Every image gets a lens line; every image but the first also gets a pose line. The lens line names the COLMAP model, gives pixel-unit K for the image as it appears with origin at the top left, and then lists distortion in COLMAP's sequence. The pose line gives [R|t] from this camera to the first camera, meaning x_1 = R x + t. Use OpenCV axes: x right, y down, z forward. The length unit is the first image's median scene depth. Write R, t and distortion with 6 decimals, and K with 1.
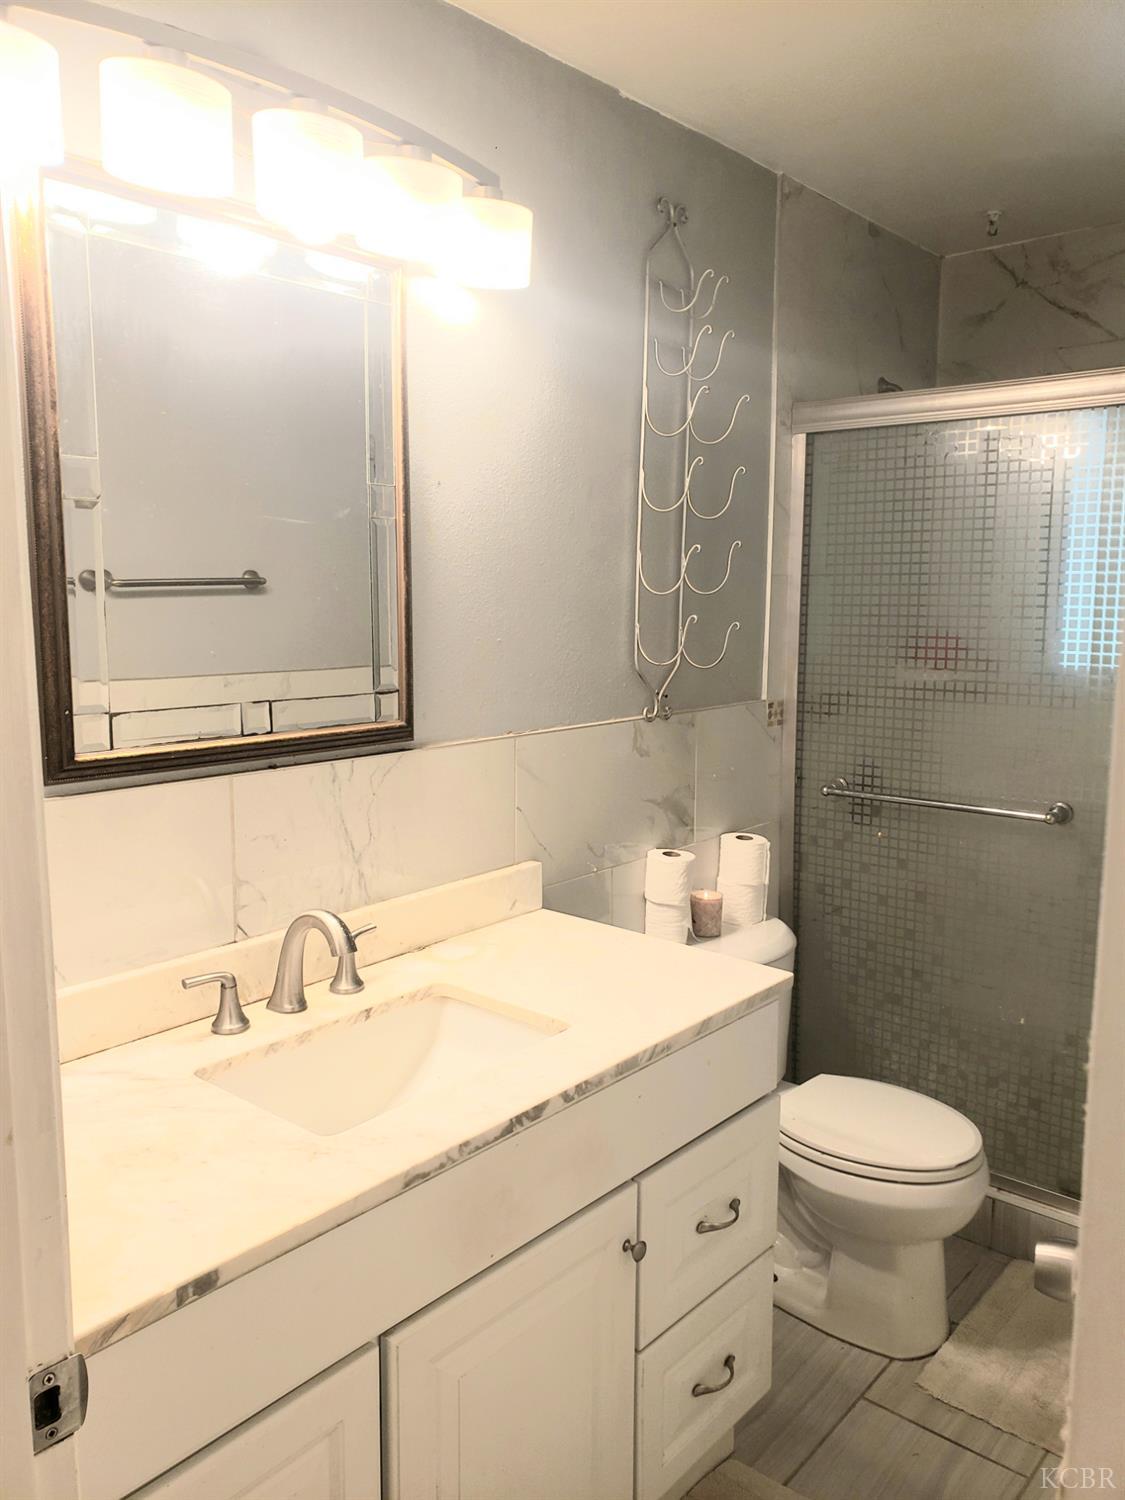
lens RADIAL K [[1144.1, 0, 583.6], [0, 1144.1, 743.5], [0, 0, 1]] dist [0.032640, -0.030223]
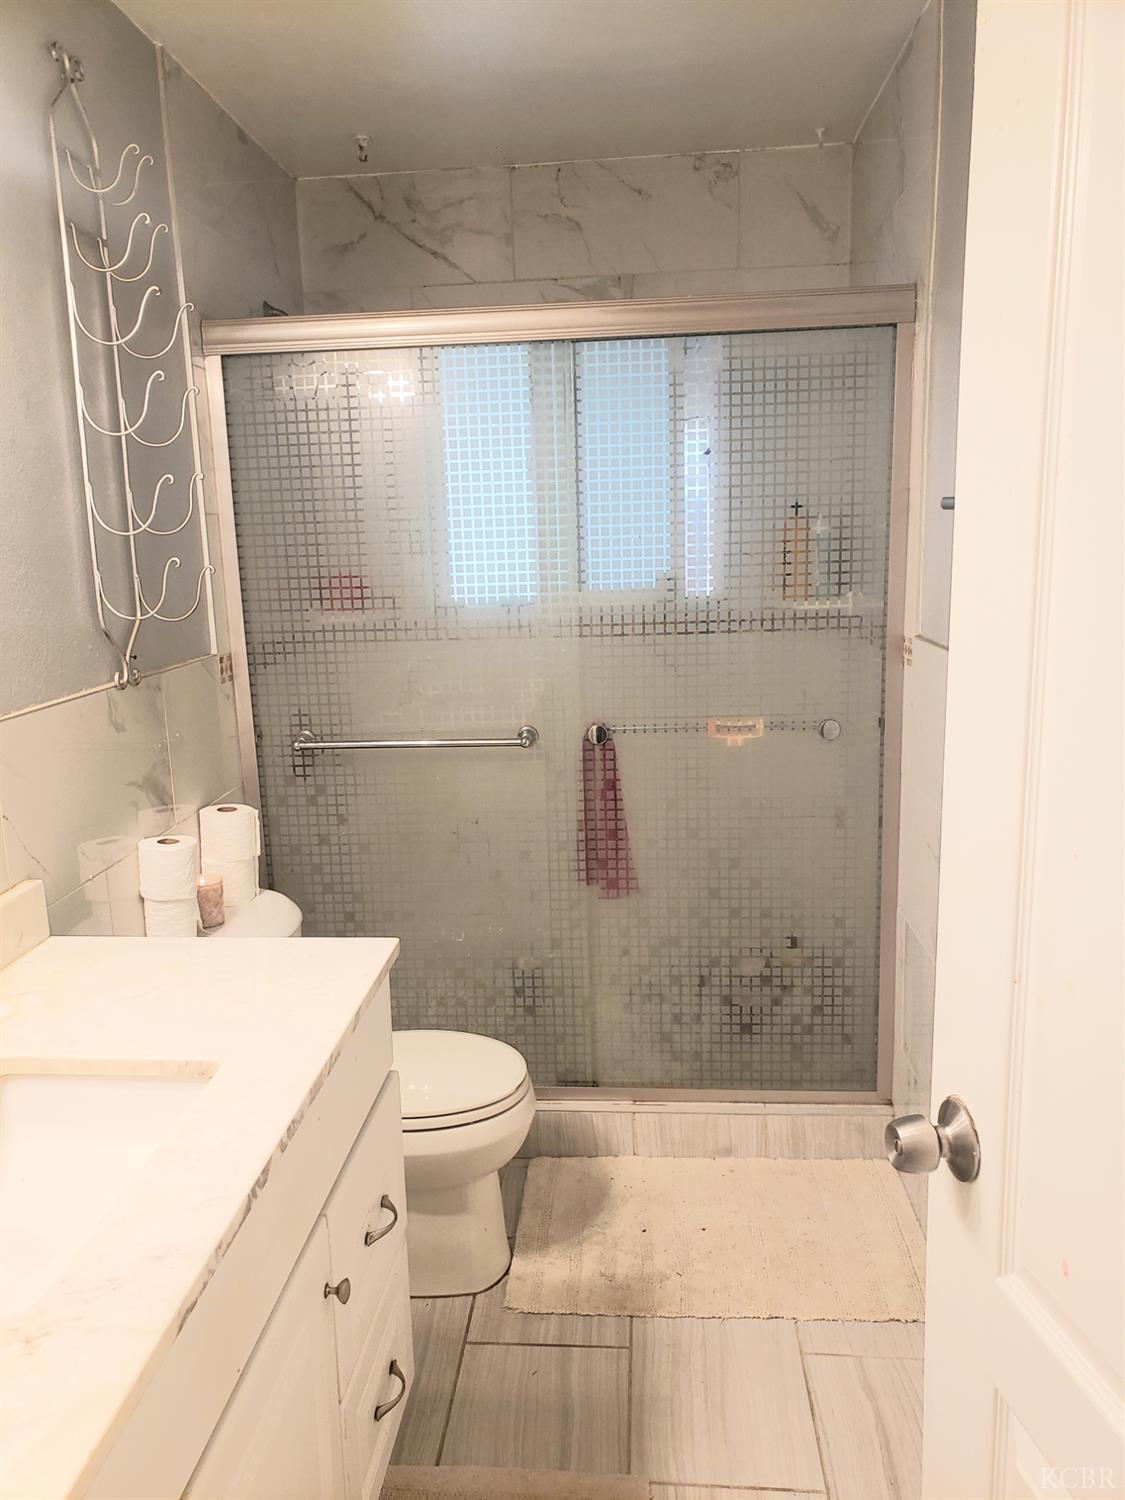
lens RADIAL K [[1144.1, 0, 557.4], [0, 1144.1, 745.4], [0, 0, 1]] dist [0.032640, -0.030223]
pose [[0.811591, -0.132422, 0.569020, -0.168189], [0.105951, 0.991184, 0.079551, -0.011922], [-0.574538, -0.004274, 0.818467, 0.128595]]
